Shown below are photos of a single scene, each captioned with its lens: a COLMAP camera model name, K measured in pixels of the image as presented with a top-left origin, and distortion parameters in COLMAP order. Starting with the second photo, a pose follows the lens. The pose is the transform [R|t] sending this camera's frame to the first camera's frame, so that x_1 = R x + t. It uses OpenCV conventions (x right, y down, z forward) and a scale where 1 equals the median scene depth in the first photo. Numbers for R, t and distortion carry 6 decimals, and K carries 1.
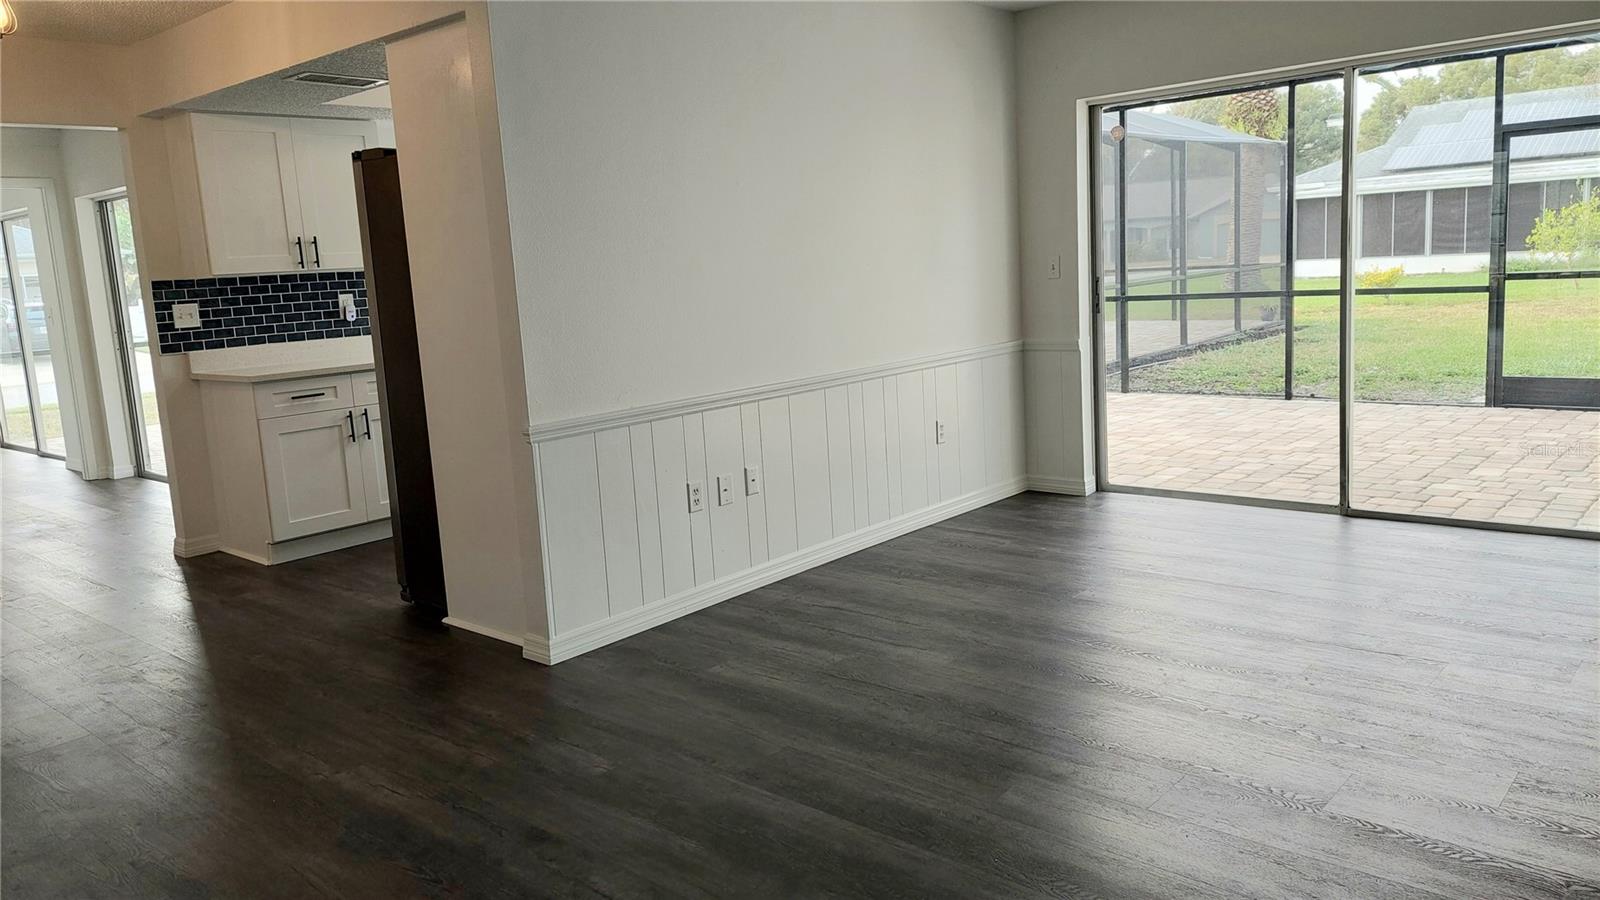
lens RADIAL K [[1160.2, 0, 806.2], [0, 1160.2, 440.6], [0, 0, 1]] dist [0.053987, -0.002733]
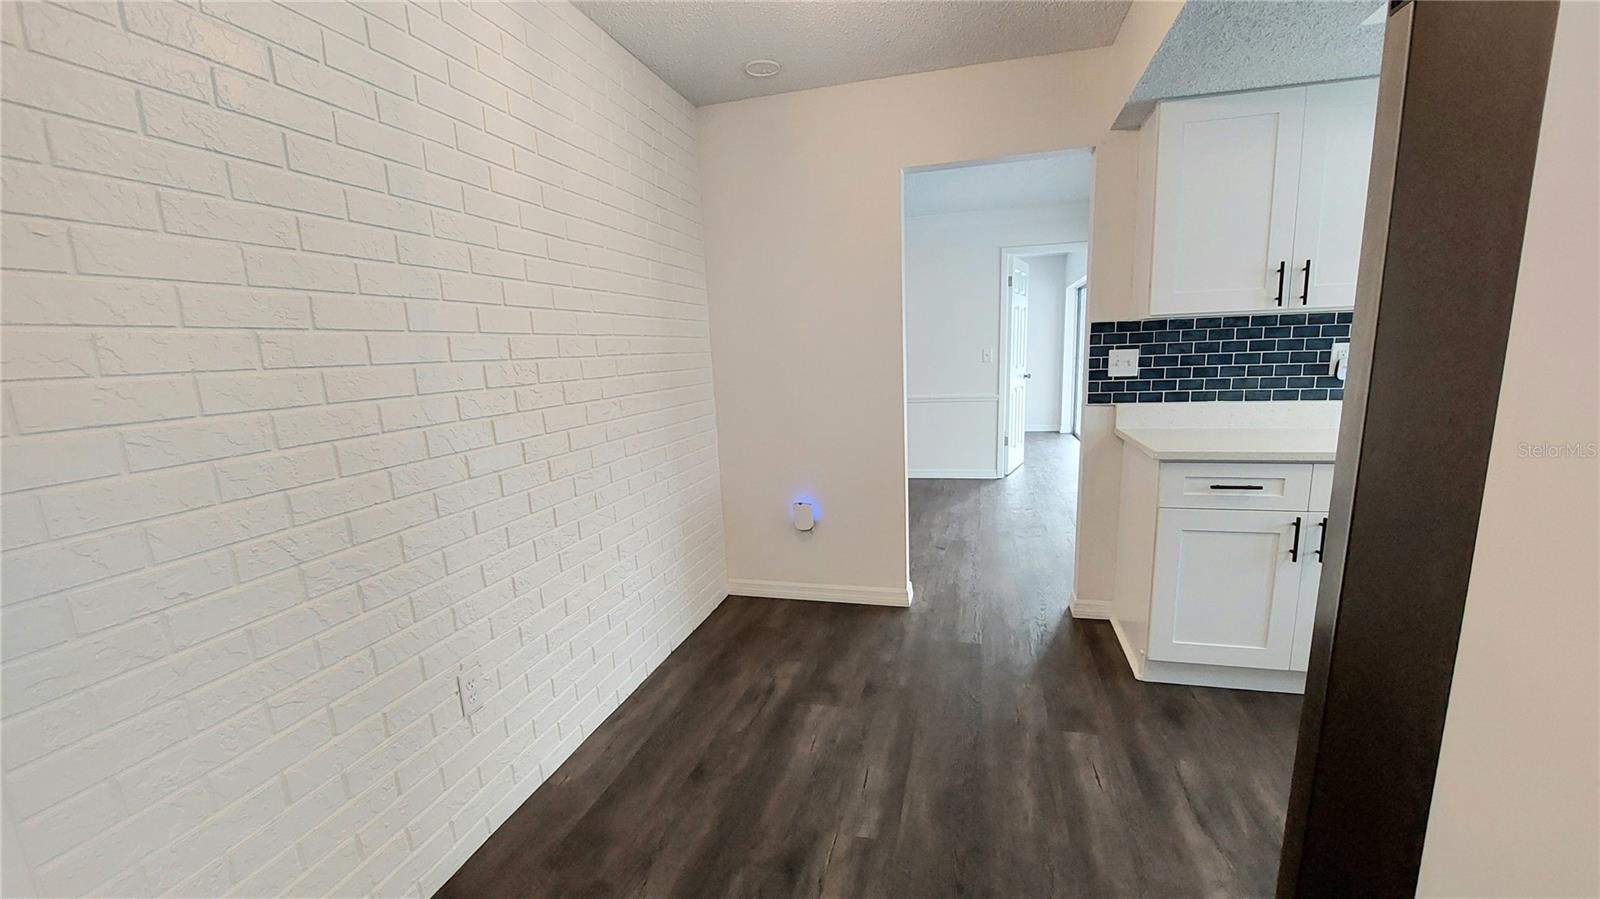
lens RADIAL K [[632.9, 0, 816.1], [0, 632.9, 462.4], [0, 0, 1]] dist [-0.010444, -0.000331]
pose [[0.452936, 0.204882, -0.867682, -0.204324], [-0.129481, 0.978035, 0.163349, -0.079893], [0.882090, 0.038361, 0.469516, 0.574207]]
